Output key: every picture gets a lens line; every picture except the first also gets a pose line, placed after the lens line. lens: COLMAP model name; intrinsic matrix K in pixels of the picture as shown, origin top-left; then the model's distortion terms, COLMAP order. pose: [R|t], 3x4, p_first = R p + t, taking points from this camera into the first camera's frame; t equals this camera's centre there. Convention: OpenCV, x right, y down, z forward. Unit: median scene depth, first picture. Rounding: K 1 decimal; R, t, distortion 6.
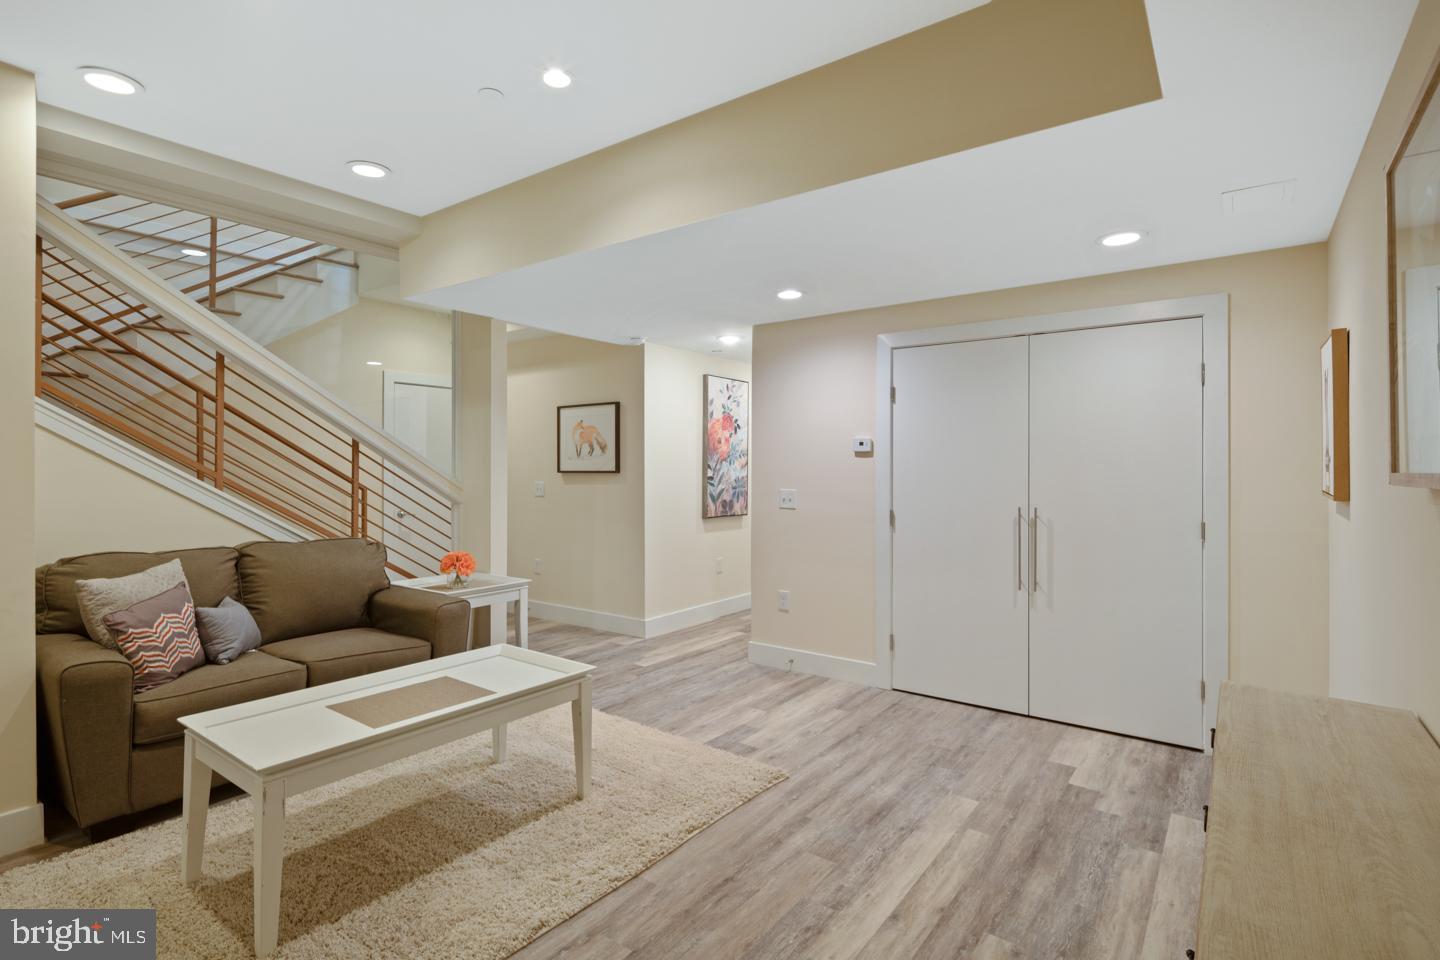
lens RADIAL K [[697.0, 0, 706.5], [0, 697.0, 459.7], [0, 0, 1]] dist [0.001891, -0.000676]
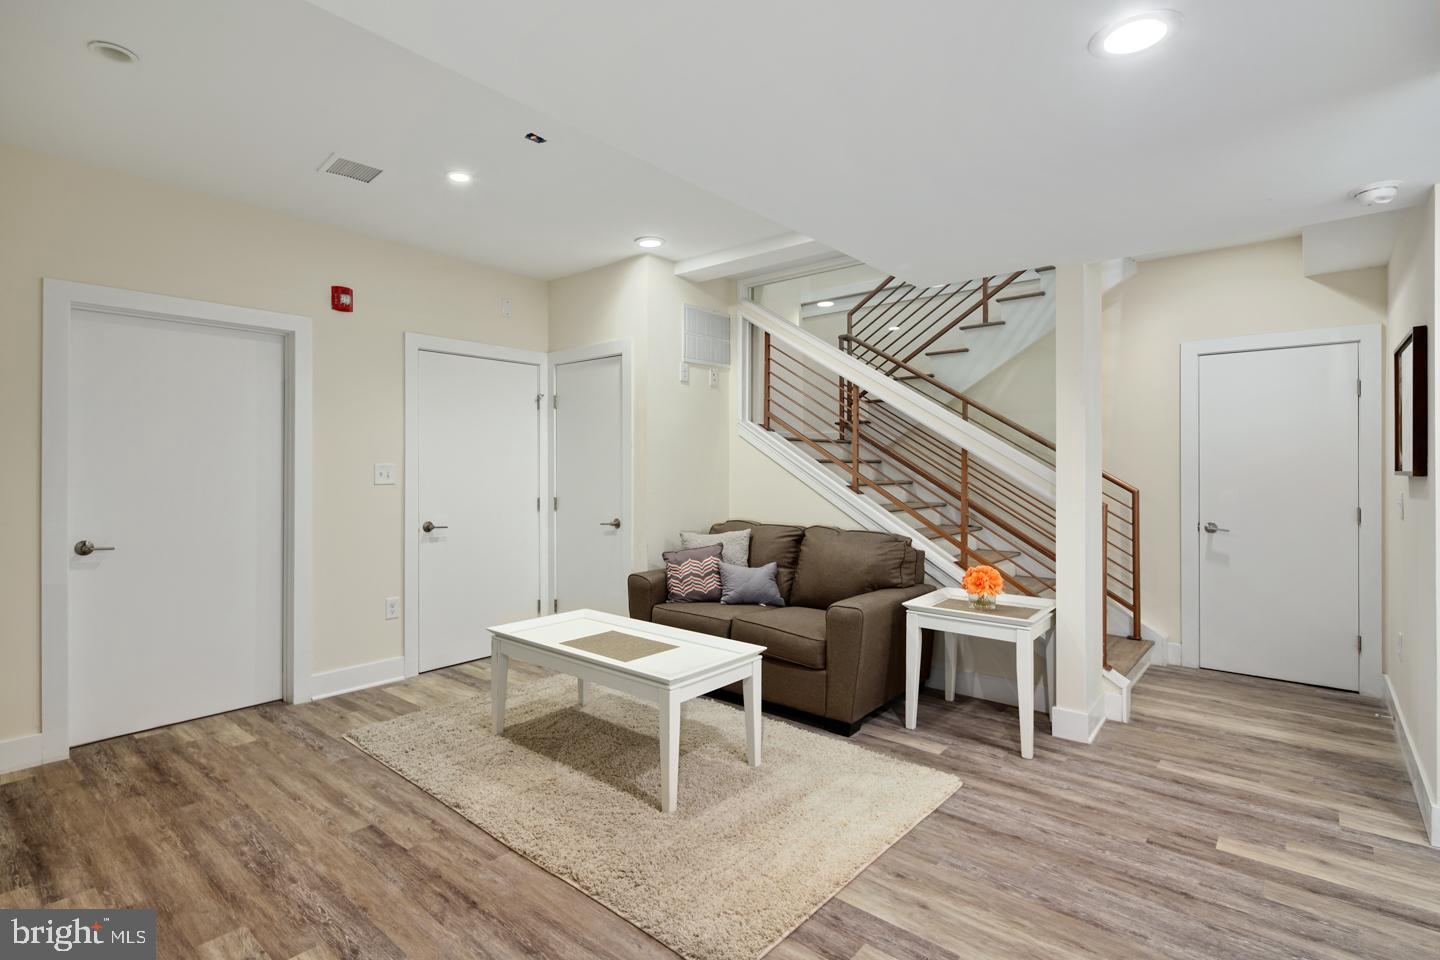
lens RADIAL K [[697.0, 0, 706.5], [0, 697.0, 459.7], [0, 0, 1]] dist [0.001891, -0.000676]
pose [[-0.052885, -0.010034, -0.998550, 0.665767], [0.008720, 0.999907, -0.010510, 0.012940], [0.998563, -0.009264, -0.052792, 0.953373]]
